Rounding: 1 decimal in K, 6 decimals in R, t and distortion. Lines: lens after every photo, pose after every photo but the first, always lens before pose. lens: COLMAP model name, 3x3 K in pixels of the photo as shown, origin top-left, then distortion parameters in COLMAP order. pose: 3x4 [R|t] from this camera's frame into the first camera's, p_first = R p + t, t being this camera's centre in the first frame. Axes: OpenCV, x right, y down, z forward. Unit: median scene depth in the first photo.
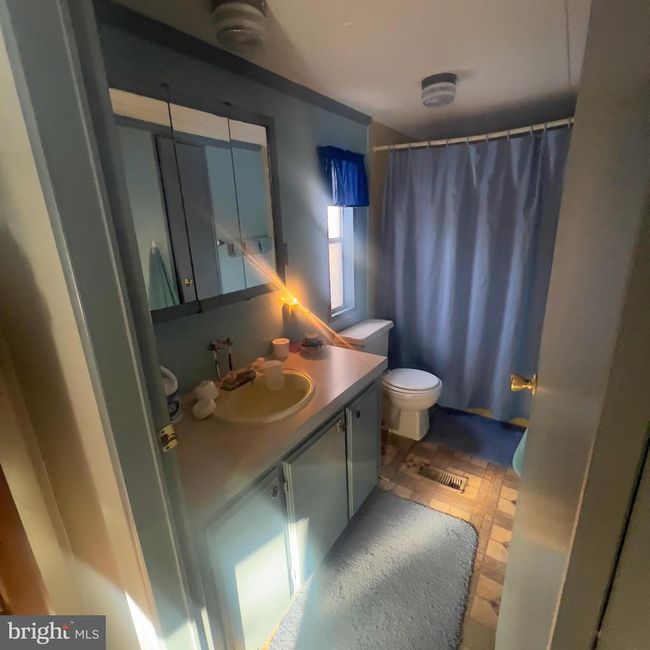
lens RADIAL K [[346.2, 0, 323.6], [0, 346.2, 324.5], [0, 0, 1]] dist [0.000142, -0.000134]
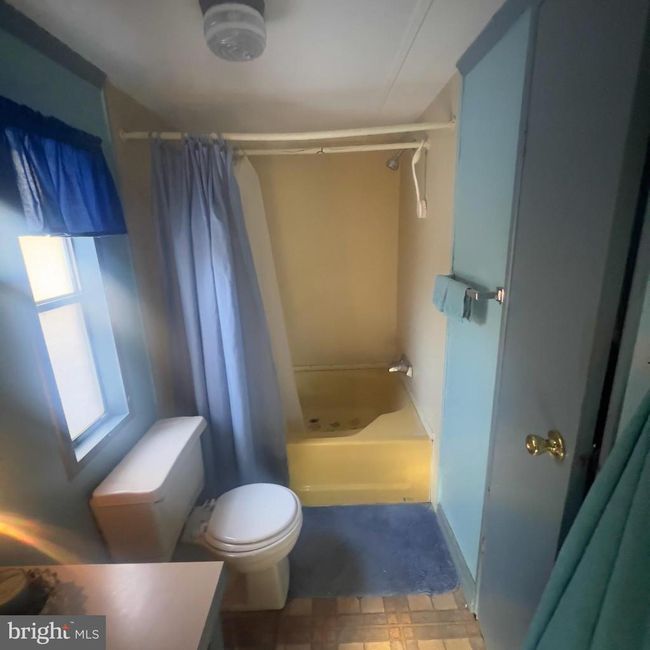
lens RADIAL K [[318.8, 0, 325.6], [0, 318.8, 314.9], [0, 0, 1]] dist [0.001502, 0.000261]
pose [[0.811726, -0.129979, 0.569392, 0.083344], [0.173638, 0.984546, -0.022788, -0.154881], [-0.557630, 0.117366, 0.821750, 0.437487]]
